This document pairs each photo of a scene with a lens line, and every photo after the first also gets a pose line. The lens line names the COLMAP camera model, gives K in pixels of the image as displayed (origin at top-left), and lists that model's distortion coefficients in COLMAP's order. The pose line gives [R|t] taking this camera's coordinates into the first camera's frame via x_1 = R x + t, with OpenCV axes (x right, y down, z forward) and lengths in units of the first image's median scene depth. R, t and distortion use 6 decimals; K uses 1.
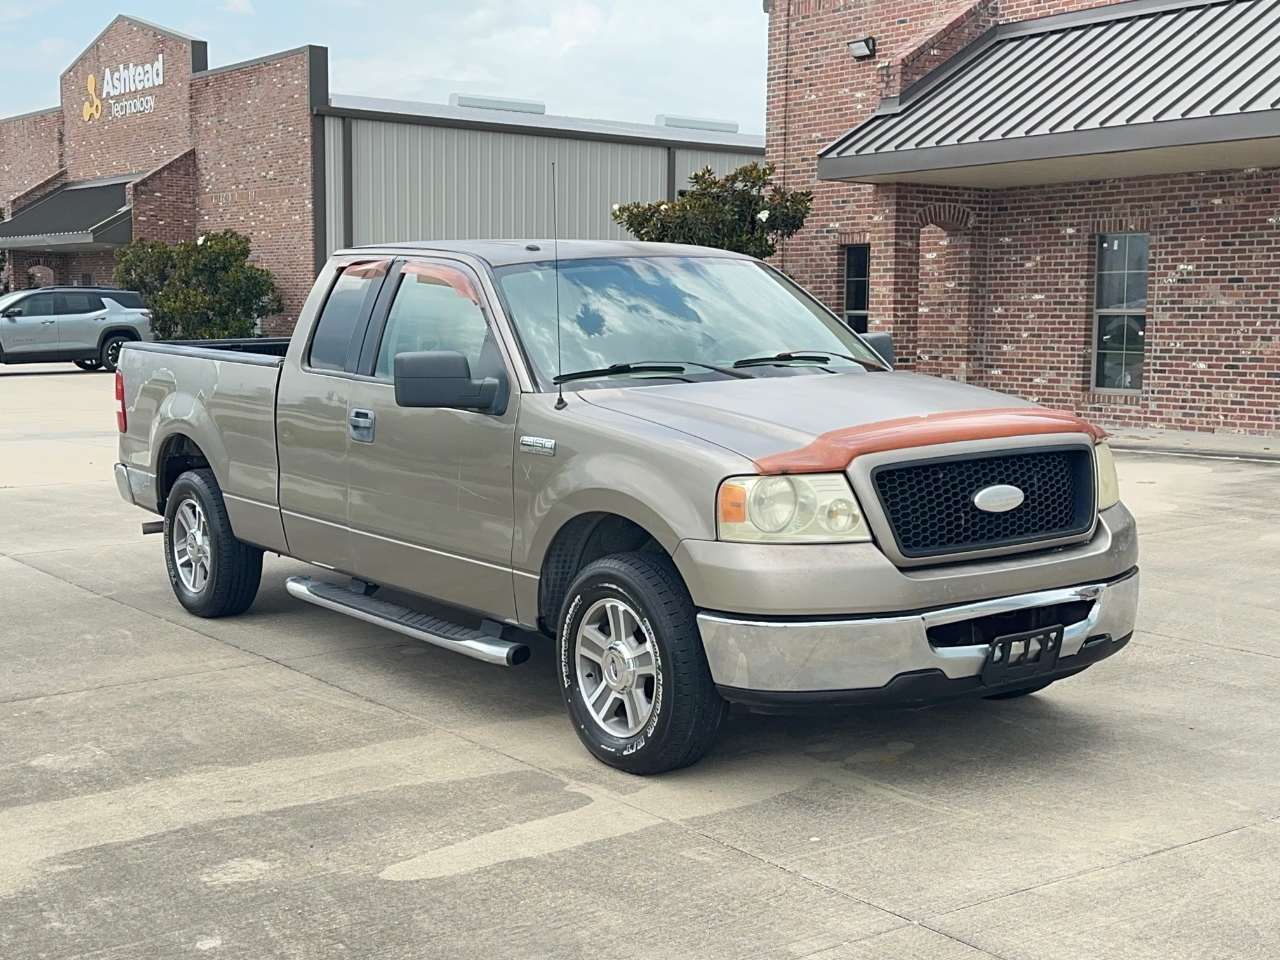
lens RADIAL K [[1767.3, 0, 636.6], [0, 1767.3, 481.9], [0, 0, 1]] dist [0.122644, 0.000000]
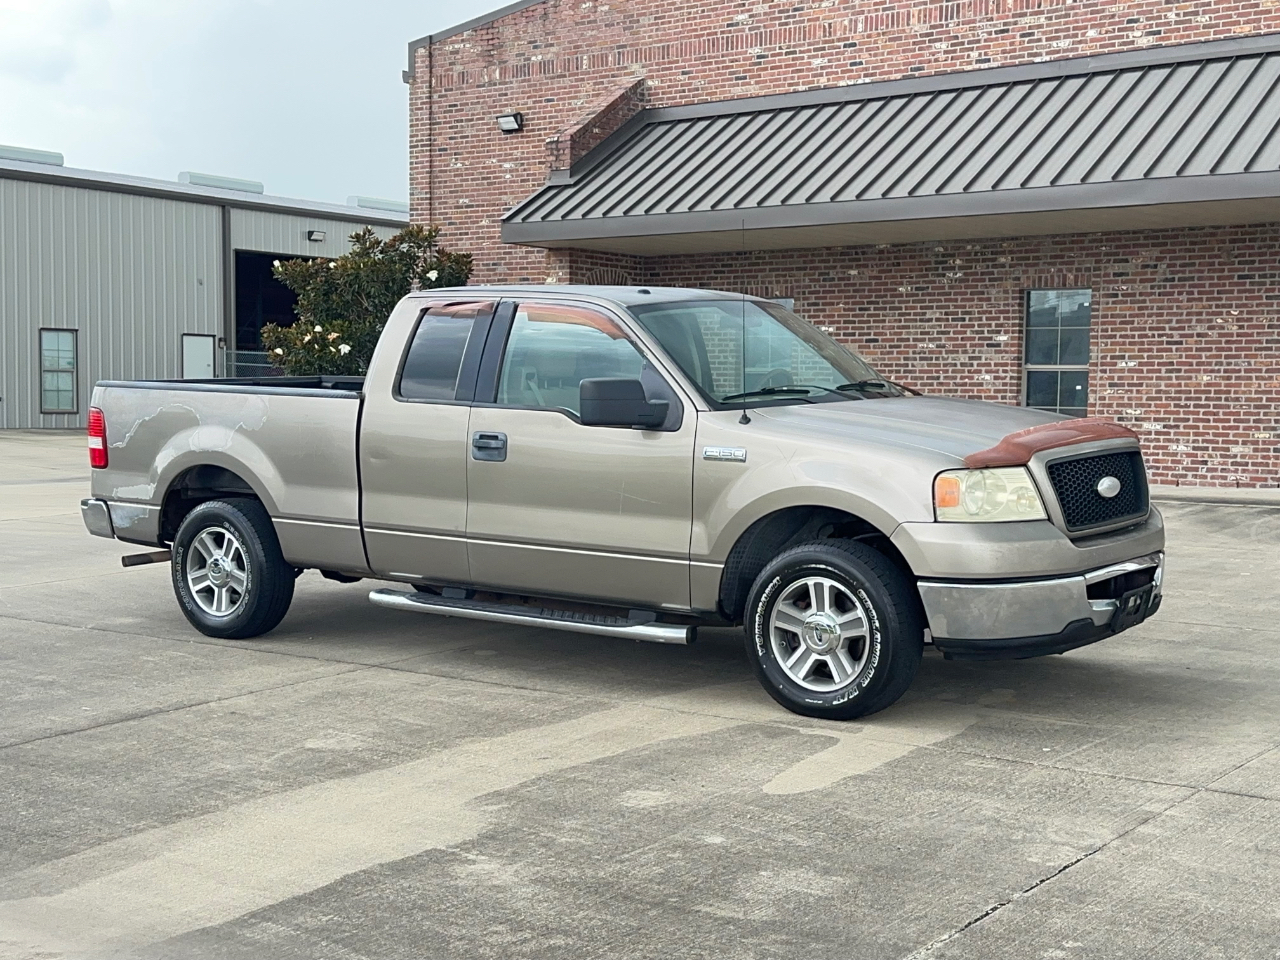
lens RADIAL K [[1767.3, 0, 644.0], [0, 1767.3, 495.9], [0, 0, 1]] dist [0.122644, 0.000000]
pose [[0.950677, -0.019988, 0.309537, -0.161625], [0.029070, 0.999271, -0.024755, 0.011861], [-0.308816, 0.032532, 0.950565, -0.039138]]
